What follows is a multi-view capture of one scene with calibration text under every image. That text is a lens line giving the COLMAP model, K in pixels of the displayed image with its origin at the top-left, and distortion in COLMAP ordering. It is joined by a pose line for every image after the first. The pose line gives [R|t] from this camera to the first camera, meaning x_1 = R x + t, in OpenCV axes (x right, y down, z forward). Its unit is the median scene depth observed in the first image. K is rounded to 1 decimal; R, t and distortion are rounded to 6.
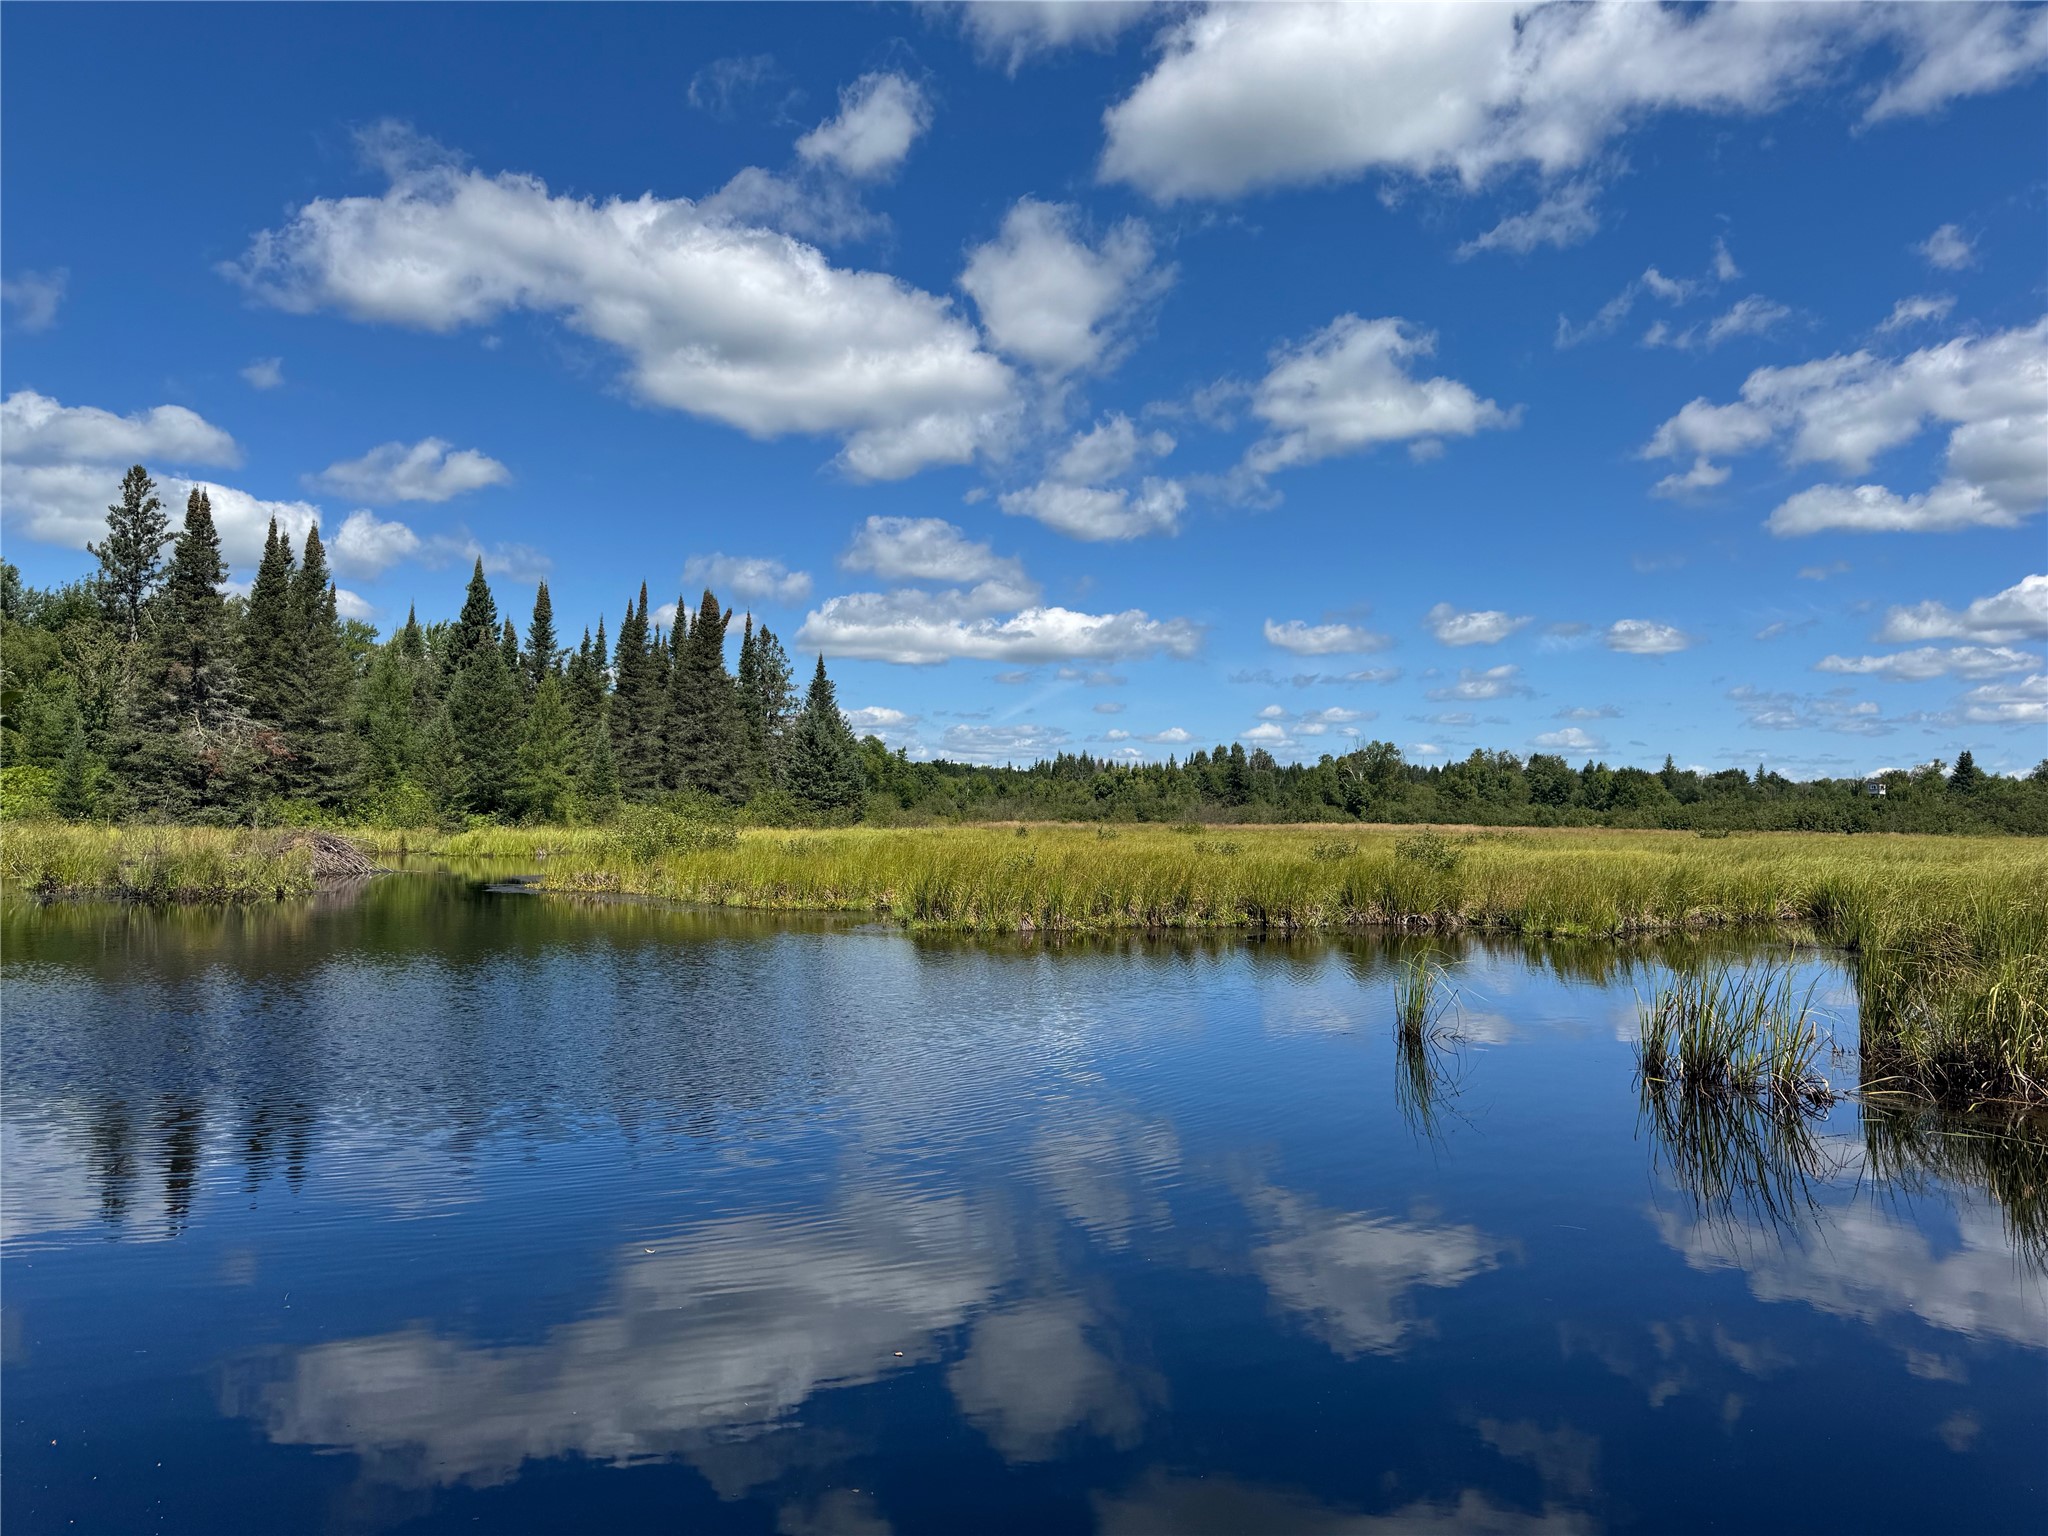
lens RADIAL K [[1416.1, 0, 1043.2], [0, 1416.1, 782.6], [0, 0, 1]] dist [0.091079, -0.152702]
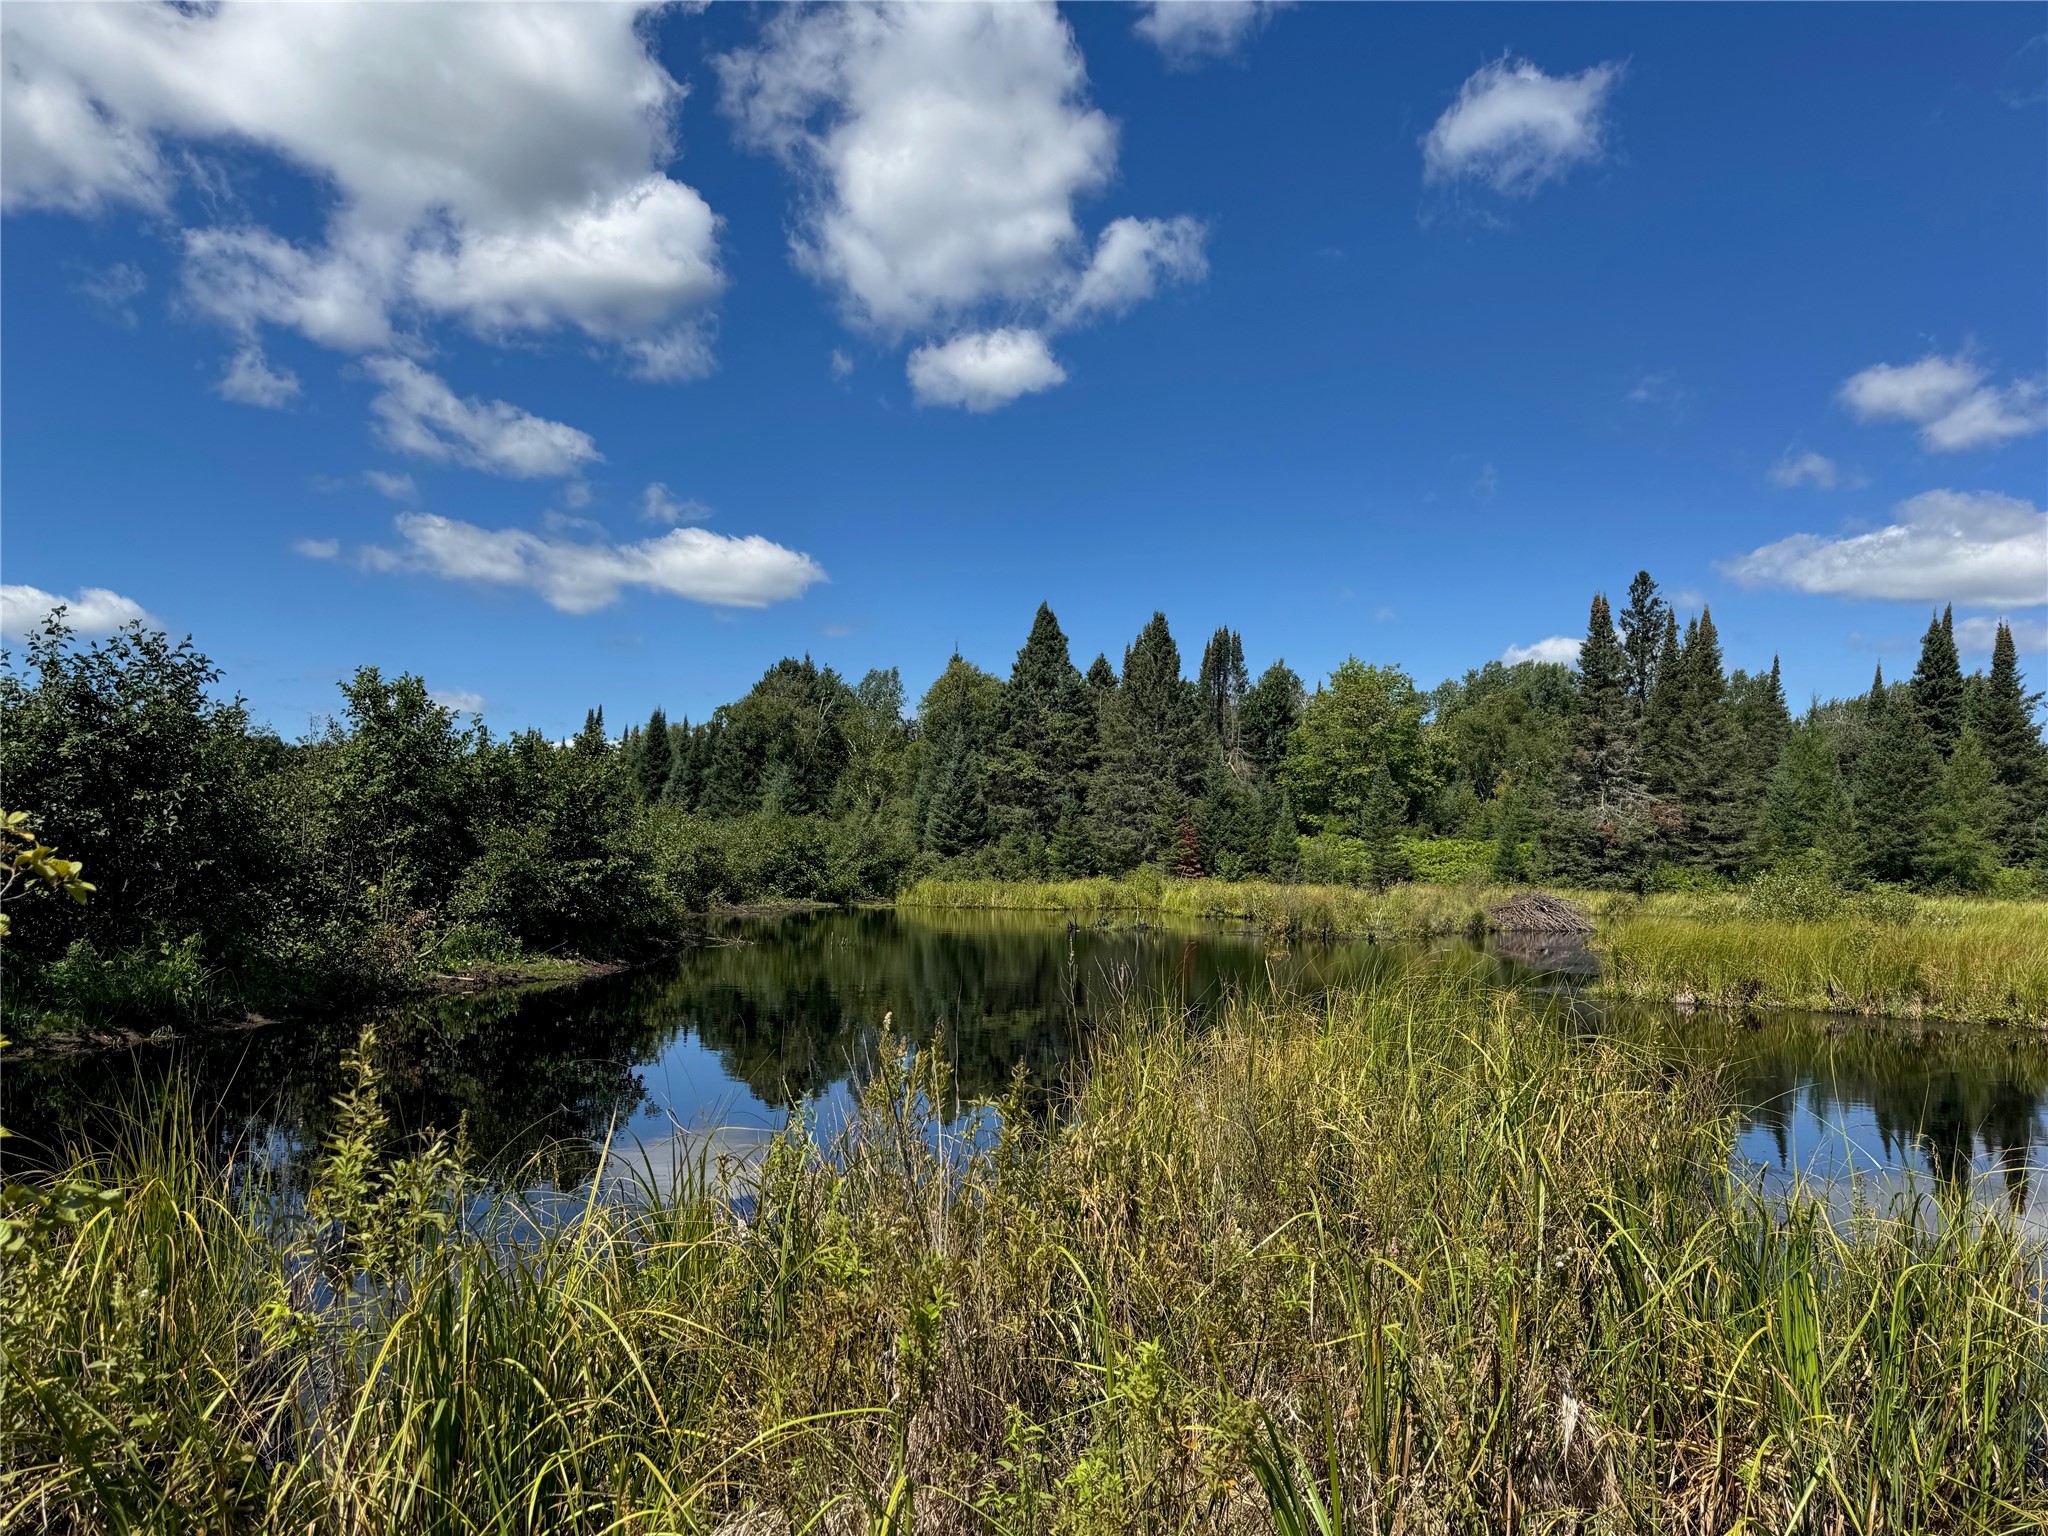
lens RADIAL K [[1415.4, 0, 1011.0], [0, 1415.4, 759.3], [0, 0, 1]] dist [0.088869, -0.139678]
pose [[0.459897, -0.067120, -0.885432, 0.148601], [0.010101, 0.997470, -0.070366, 0.001403], [0.887915, 0.023418, 0.459411, 0.043119]]
